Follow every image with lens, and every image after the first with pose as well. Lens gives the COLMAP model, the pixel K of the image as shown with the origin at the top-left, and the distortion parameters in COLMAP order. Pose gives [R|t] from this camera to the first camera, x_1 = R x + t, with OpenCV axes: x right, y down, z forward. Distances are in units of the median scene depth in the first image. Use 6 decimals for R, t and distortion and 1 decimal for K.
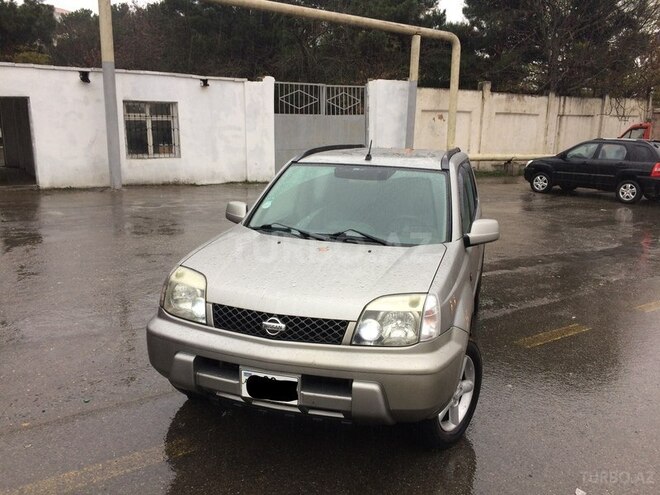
lens RADIAL K [[552.8, 0, 328.7], [0, 552.8, 237.3], [0, 0, 1]] dist [0.093198, -0.129478]
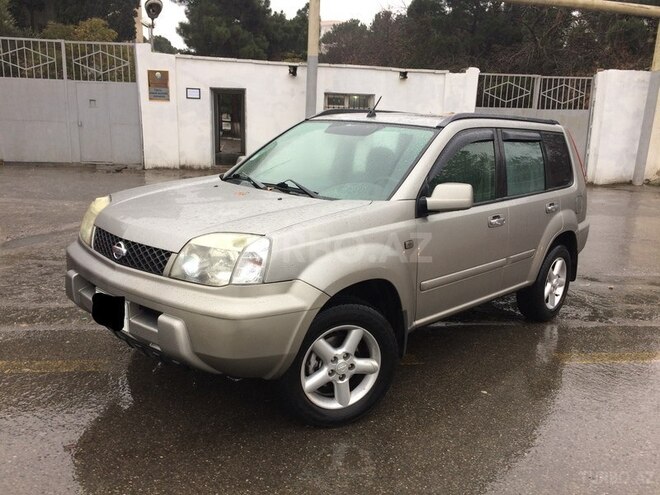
lens RADIAL K [[552.8, 0, 328.7], [0, 552.8, 237.3], [0, 0, 1]] dist [0.093198, -0.129478]
pose [[0.904030, 0.105929, -0.414137, 0.104922], [-0.109079, 0.993903, 0.016111, 0.012717], [0.413318, 0.030609, 0.910072, 0.038098]]
